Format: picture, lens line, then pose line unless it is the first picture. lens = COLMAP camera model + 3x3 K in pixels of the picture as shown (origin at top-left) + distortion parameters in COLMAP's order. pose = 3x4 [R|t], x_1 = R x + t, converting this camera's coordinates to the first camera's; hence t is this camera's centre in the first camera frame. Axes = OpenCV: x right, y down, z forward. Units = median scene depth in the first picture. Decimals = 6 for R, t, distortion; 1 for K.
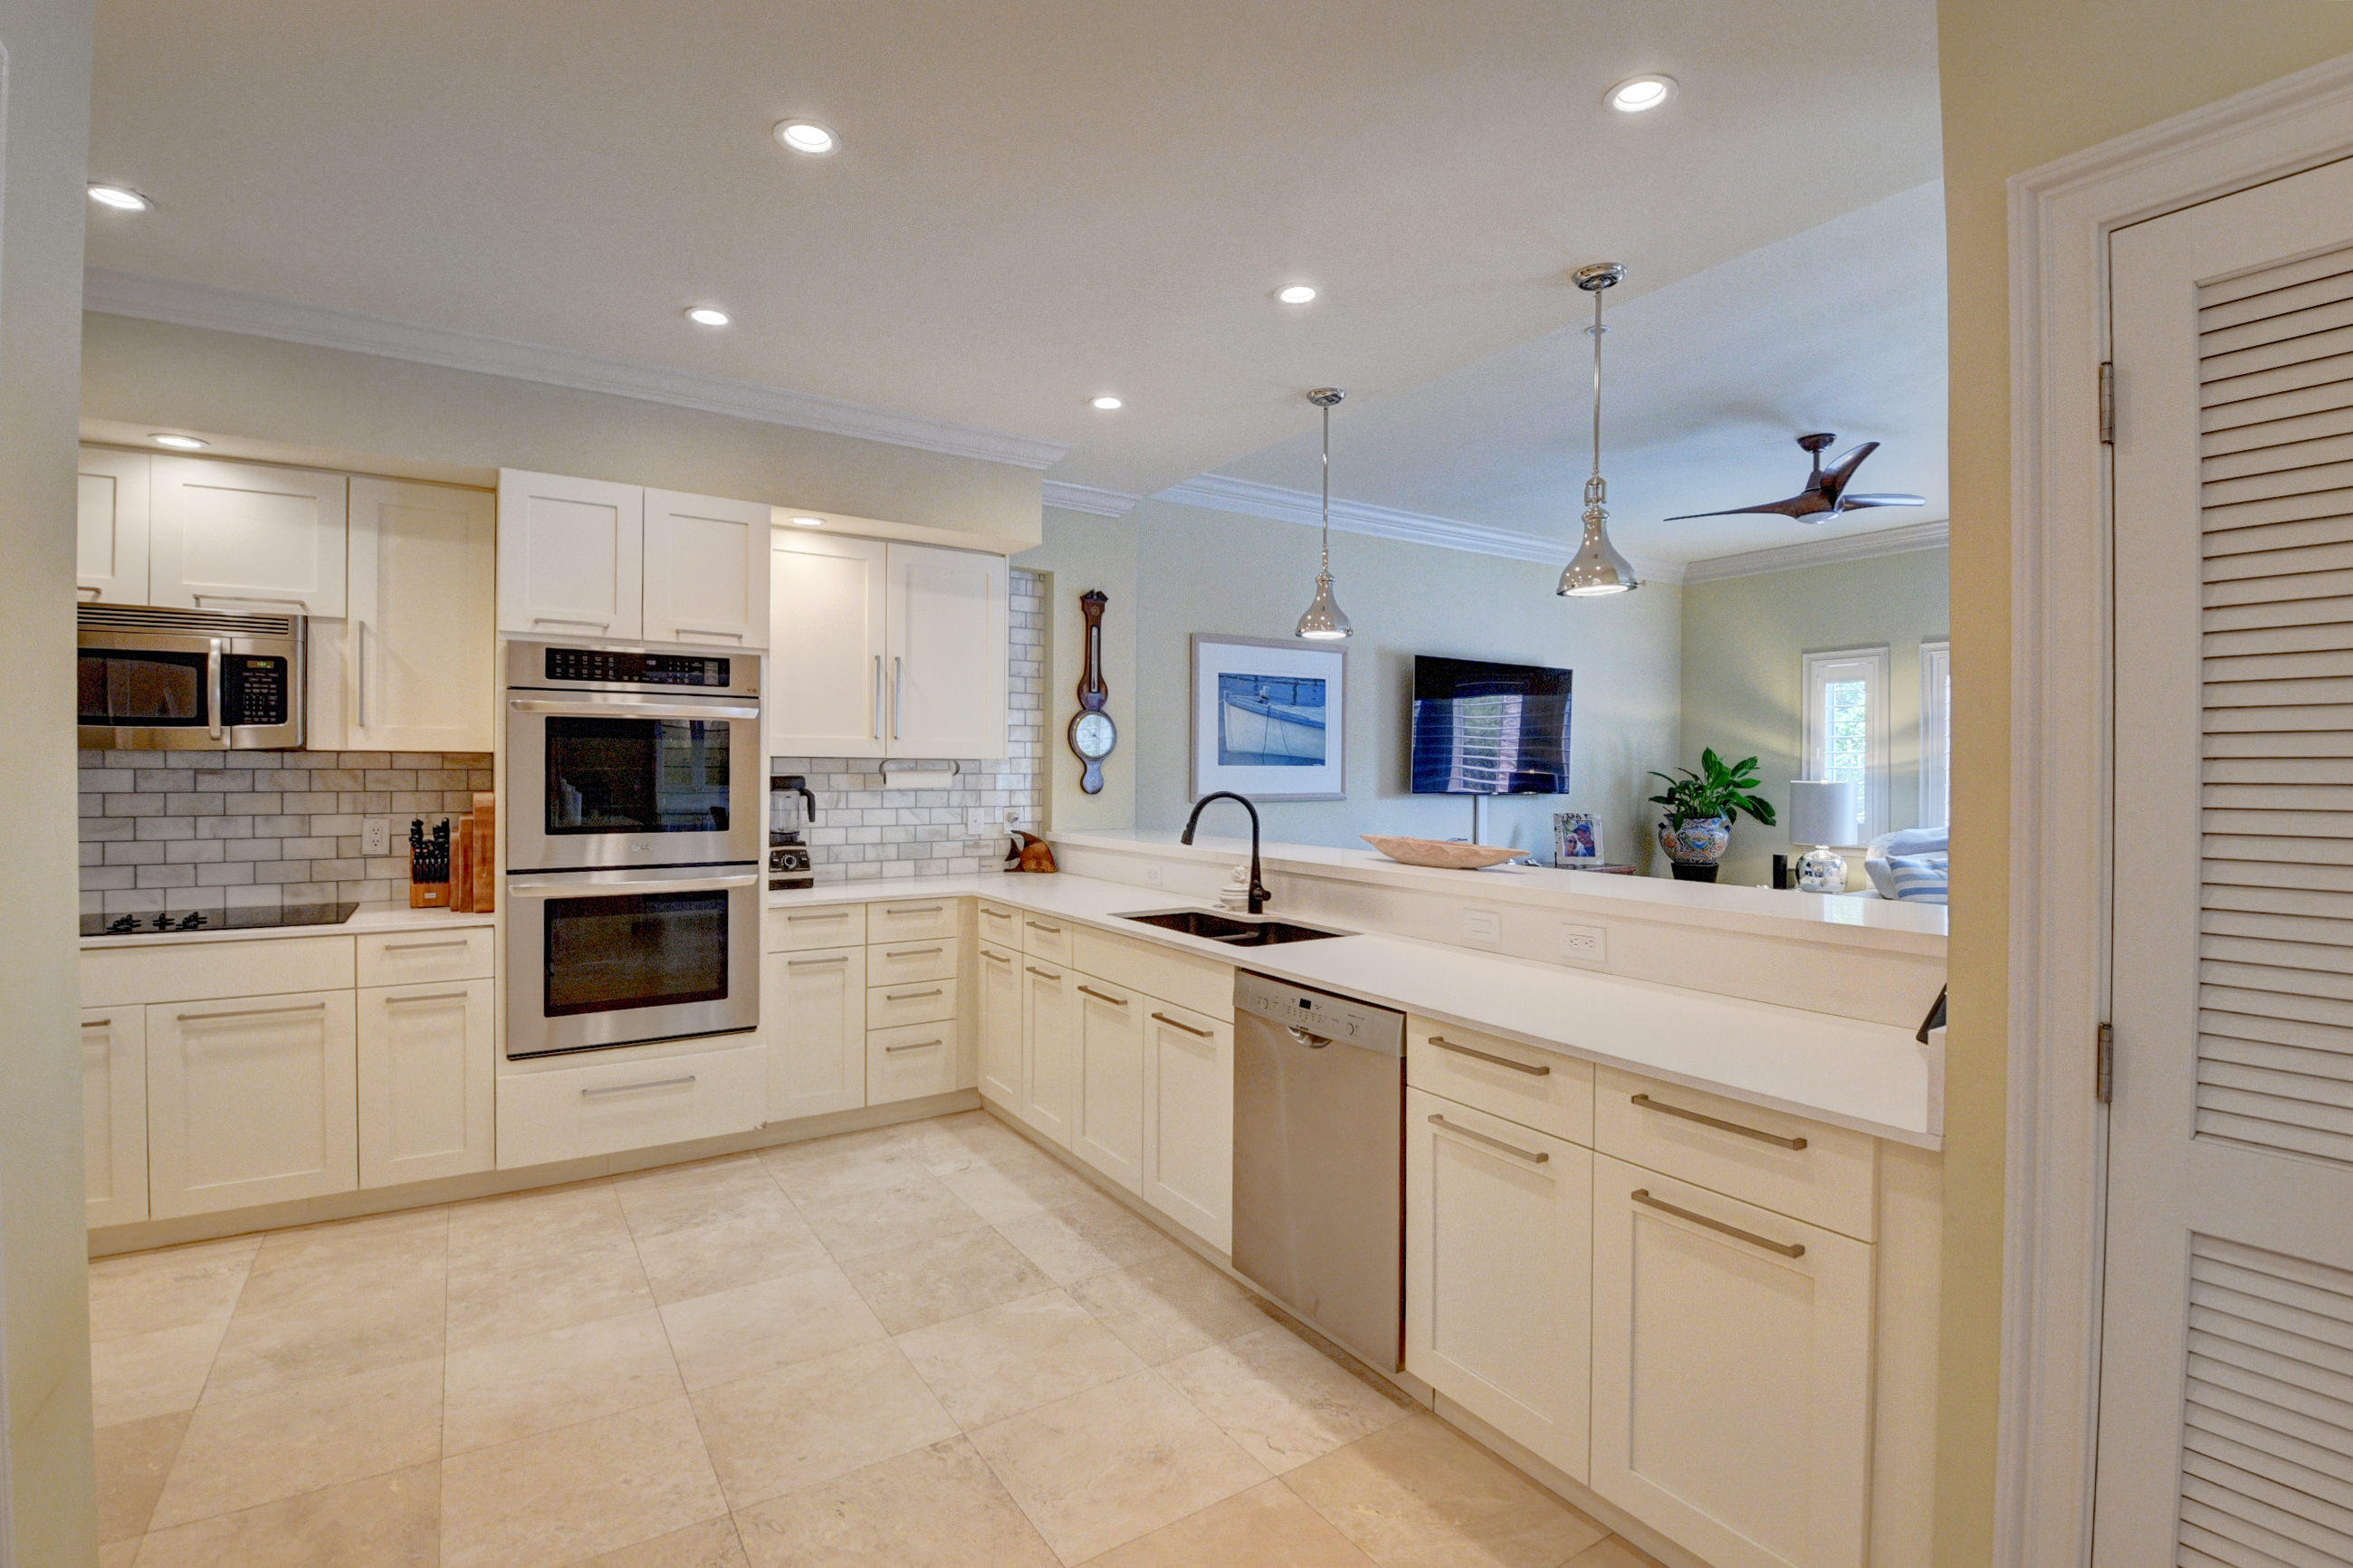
lens RADIAL K [[1076.0, 0, 1176.5], [0, 1076.0, 784.0], [0, 0, 1]] dist [0.023059, -0.035470]
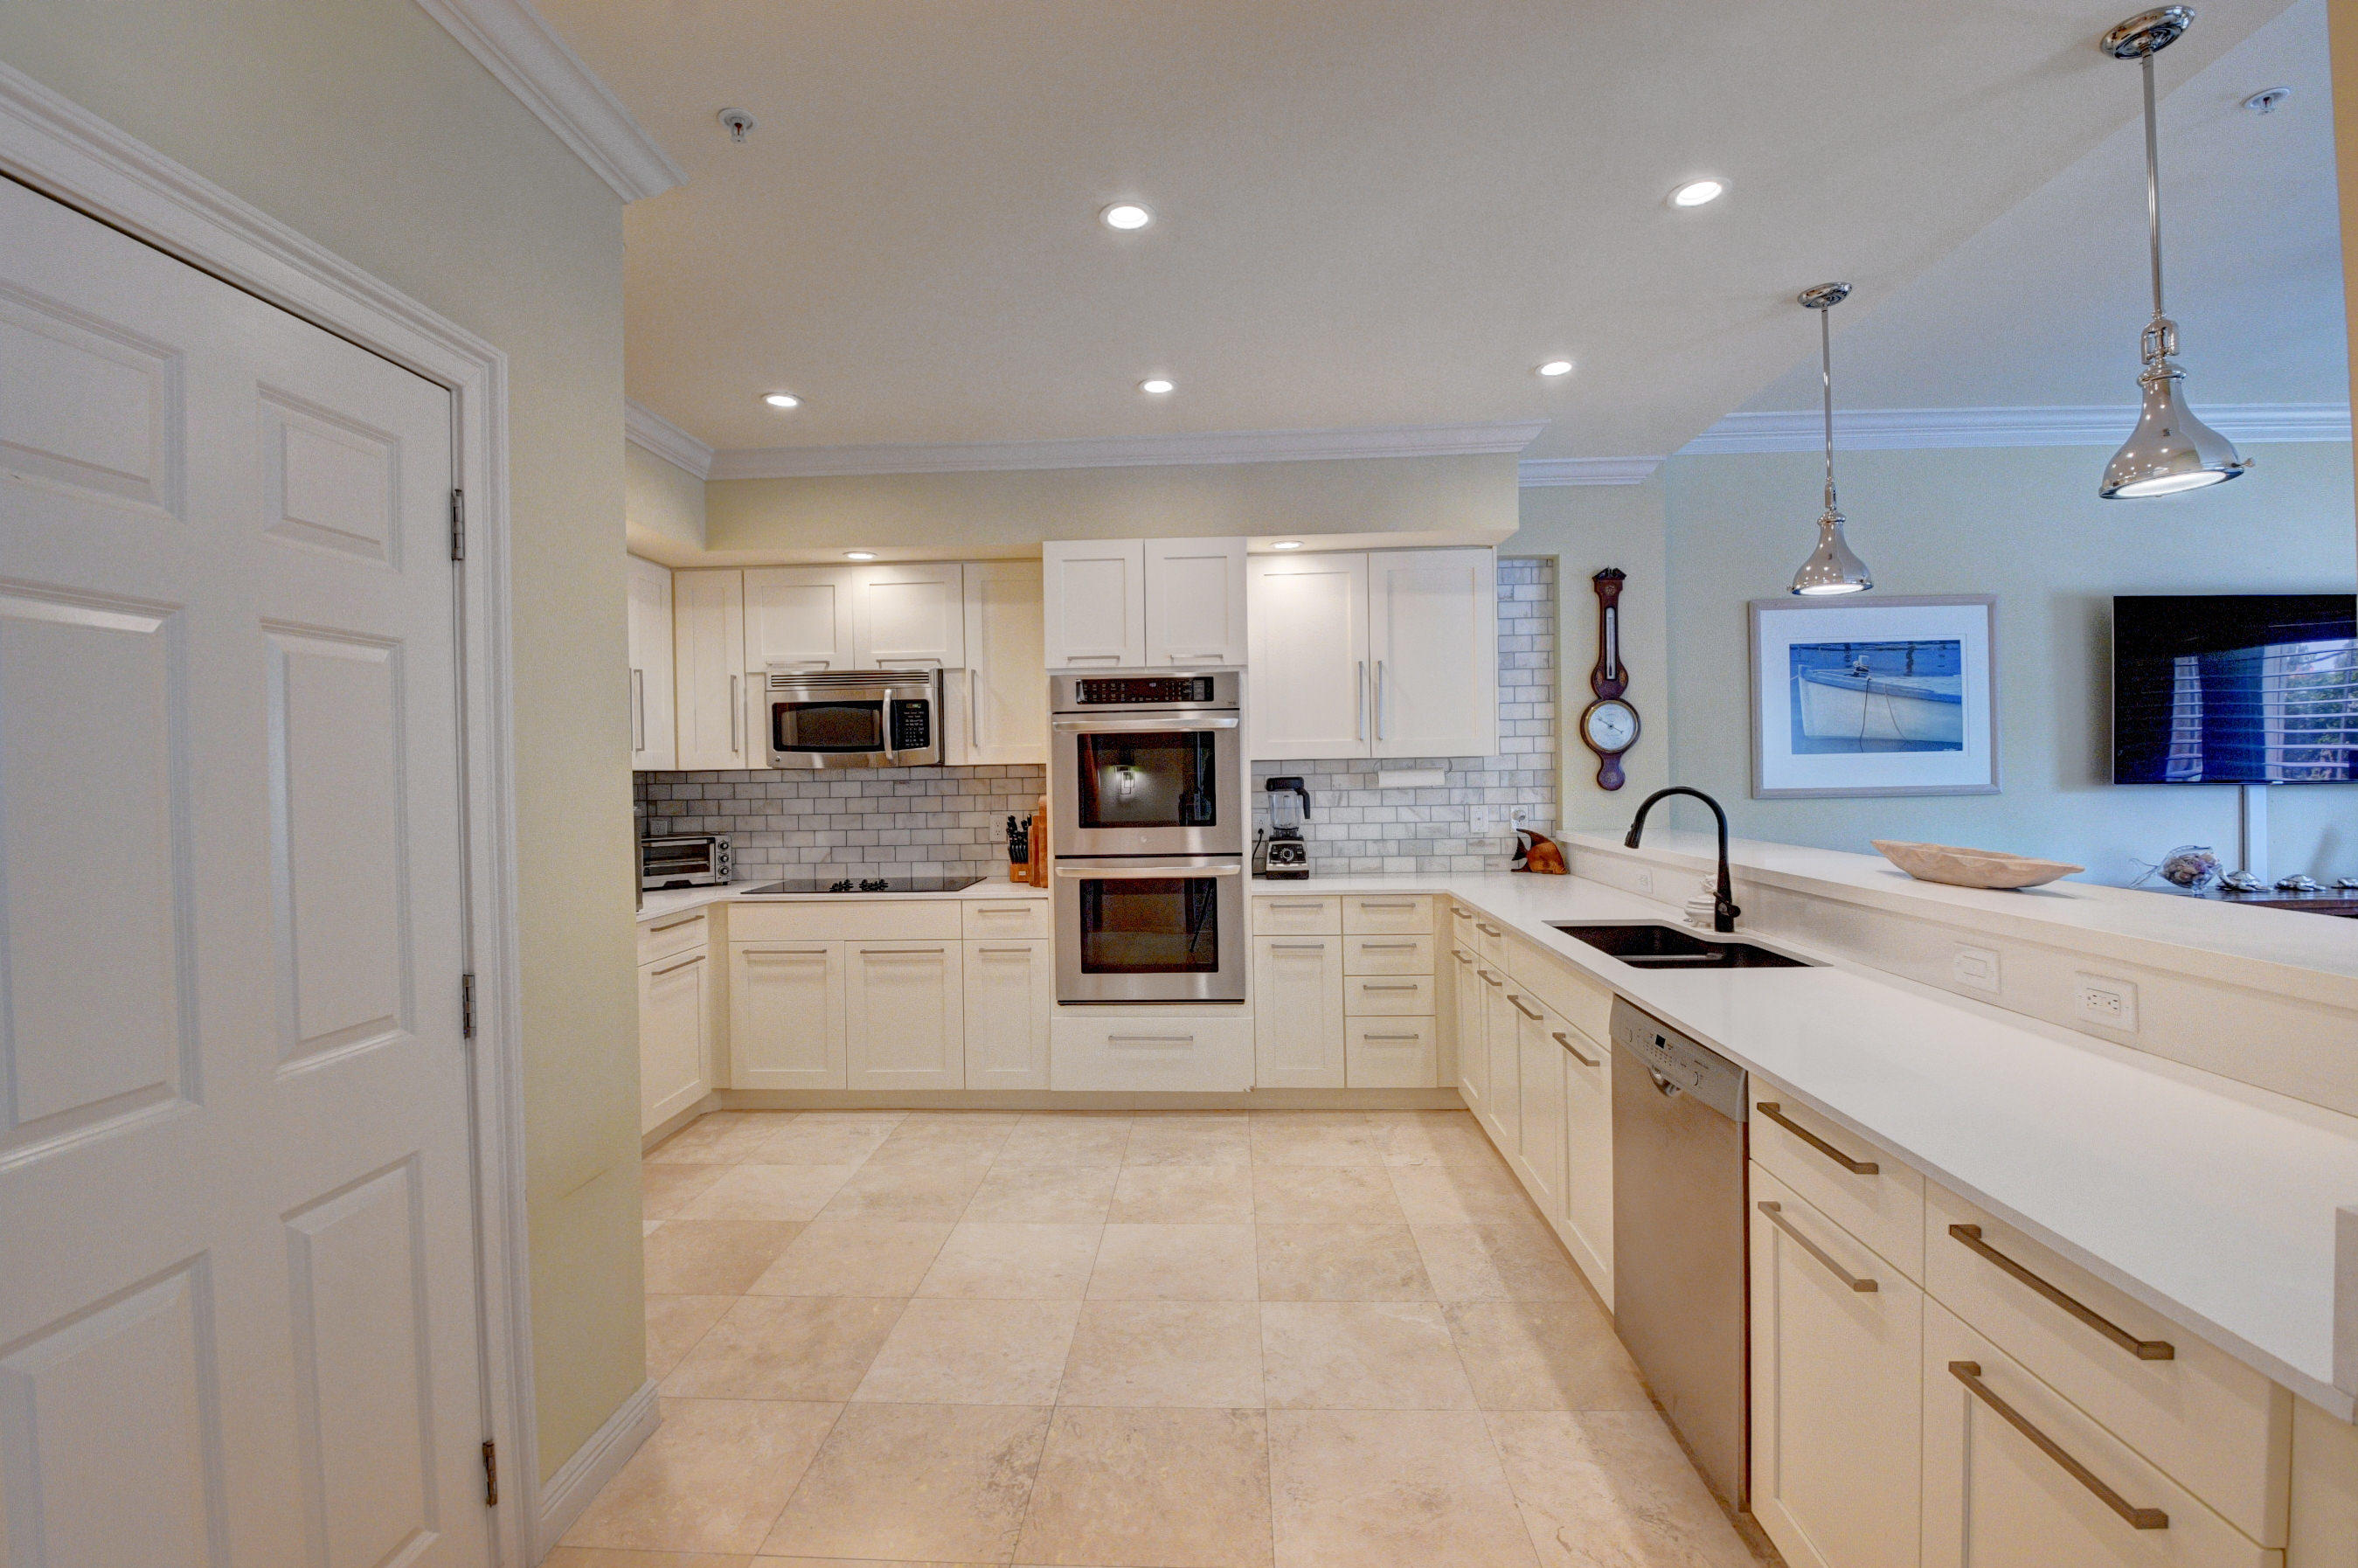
lens RADIAL K [[1041.9, 0, 1177.2], [0, 1041.9, 776.9], [0, 0, 1]] dist [0.014347, -0.027739]
pose [[0.805452, -0.018496, -0.592372, 0.192332], [0.016053, 0.999827, -0.009392, 0.000622], [0.592443, -0.001944, 0.805610, 0.079461]]
